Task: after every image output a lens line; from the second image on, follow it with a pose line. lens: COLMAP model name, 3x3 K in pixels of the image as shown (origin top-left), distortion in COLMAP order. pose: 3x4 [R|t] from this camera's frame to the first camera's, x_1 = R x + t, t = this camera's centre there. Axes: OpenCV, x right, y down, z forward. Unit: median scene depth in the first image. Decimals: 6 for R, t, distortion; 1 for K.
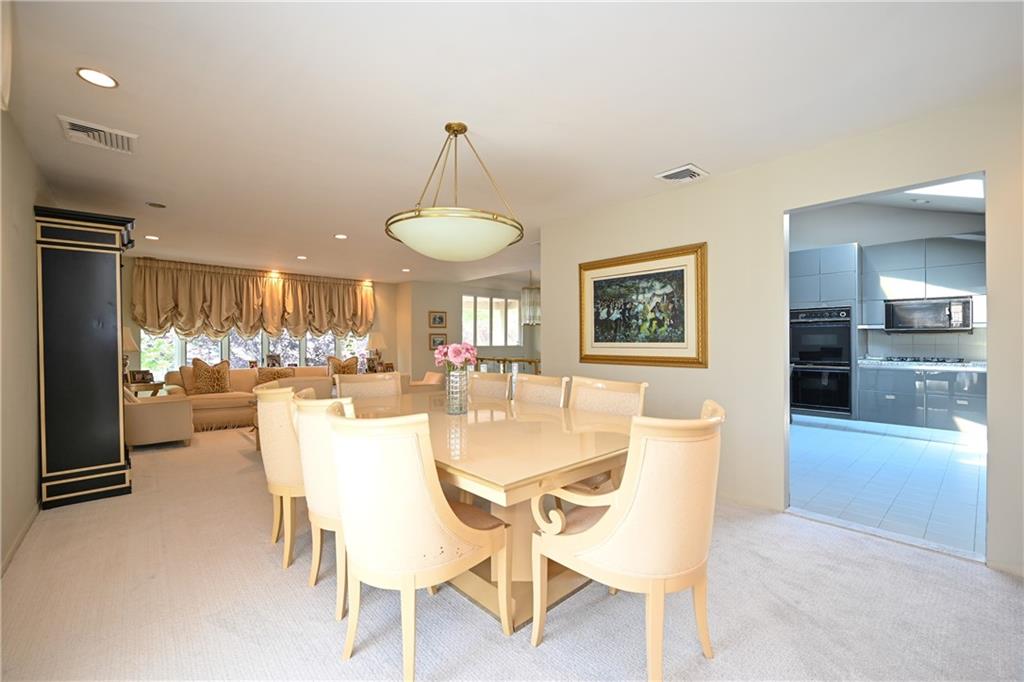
lens RADIAL K [[421.8, 0, 512.0], [0, 421.8, 341.0], [0, 0, 1]] dist [0.000680, 0.000077]
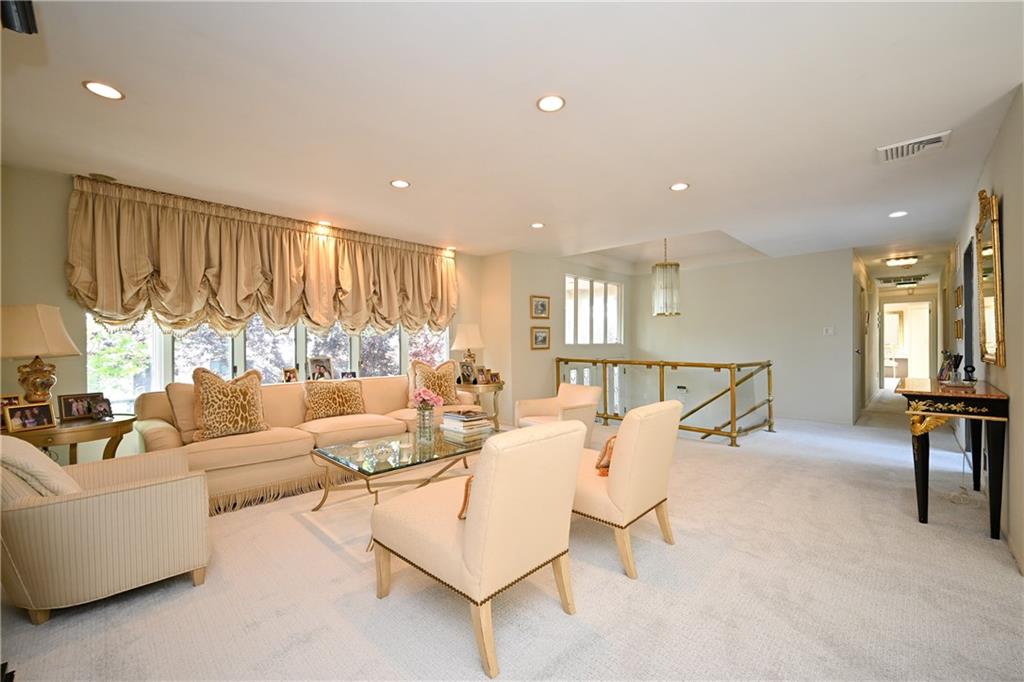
lens RADIAL K [[410.7, 0, 526.6], [0, 410.7, 340.9], [0, 0, 1]] dist [-0.000230, -0.000039]
pose [[0.996883, -0.001479, 0.078884, -0.334304], [0.001173, 0.999992, 0.003922, 0.005018], [-0.078889, -0.003818, 0.996876, 0.400667]]
